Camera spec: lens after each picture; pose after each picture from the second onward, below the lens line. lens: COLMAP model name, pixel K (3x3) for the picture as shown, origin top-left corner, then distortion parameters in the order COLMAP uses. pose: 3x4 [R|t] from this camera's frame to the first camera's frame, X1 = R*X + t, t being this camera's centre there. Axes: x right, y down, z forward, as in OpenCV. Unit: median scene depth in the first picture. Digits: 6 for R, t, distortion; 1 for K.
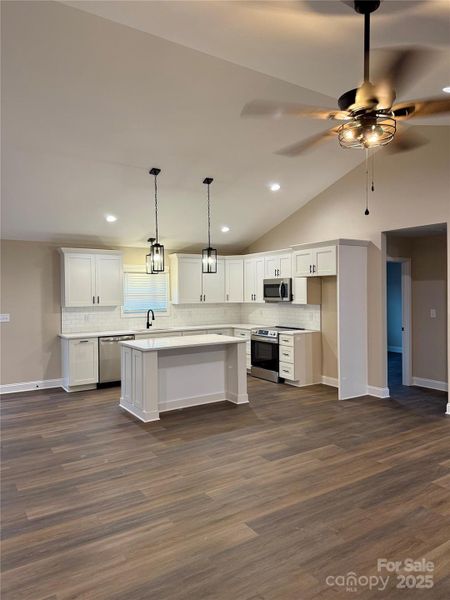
lens RADIAL K [[489.1, 0, 214.7], [0, 489.1, 297.1], [0, 0, 1]] dist [0.089291, -0.261249]
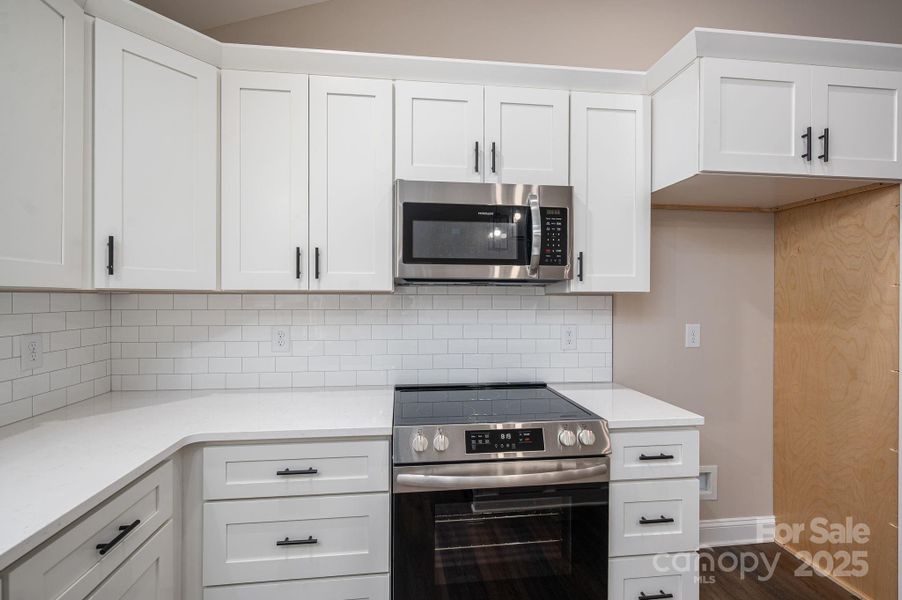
lens RADIAL K [[416.6, 0, 427.2], [0, 416.6, 297.0], [0, 0, 1]] dist [0.001660, 0.000170]
pose [[0.403140, 0.013656, 0.915036, -0.071583], [0.004337, 0.999849, -0.016832, 0.021654], [-0.915128, 0.010754, 0.403020, 1.094272]]
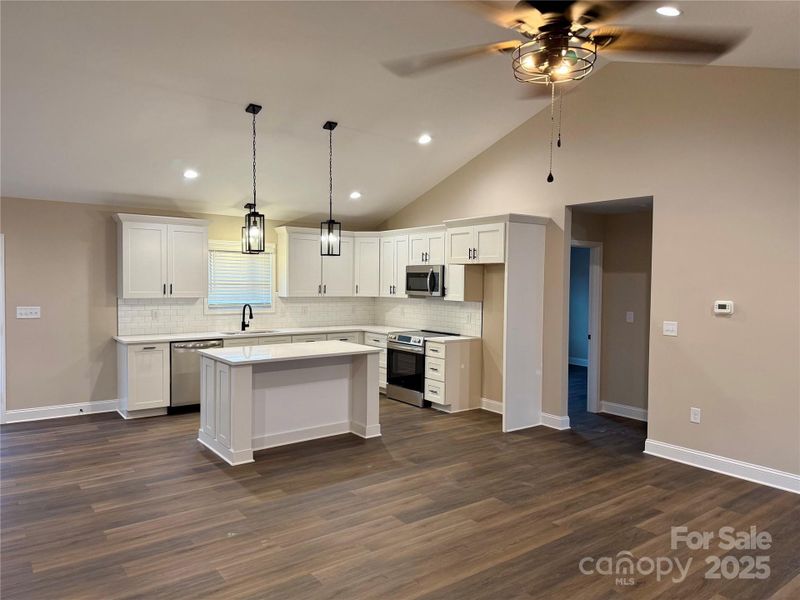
lens RADIAL K [[652.2, 0, 400.0], [0, 652.2, 300.0], [0, 0, 1]] dist [0.089291, -0.261249]
pose [[0.996124, 0.020574, 0.085515, 0.010079], [-0.022480, 0.999518, 0.021393, -0.006948], [-0.085034, -0.023232, 0.996107, 0.039405]]
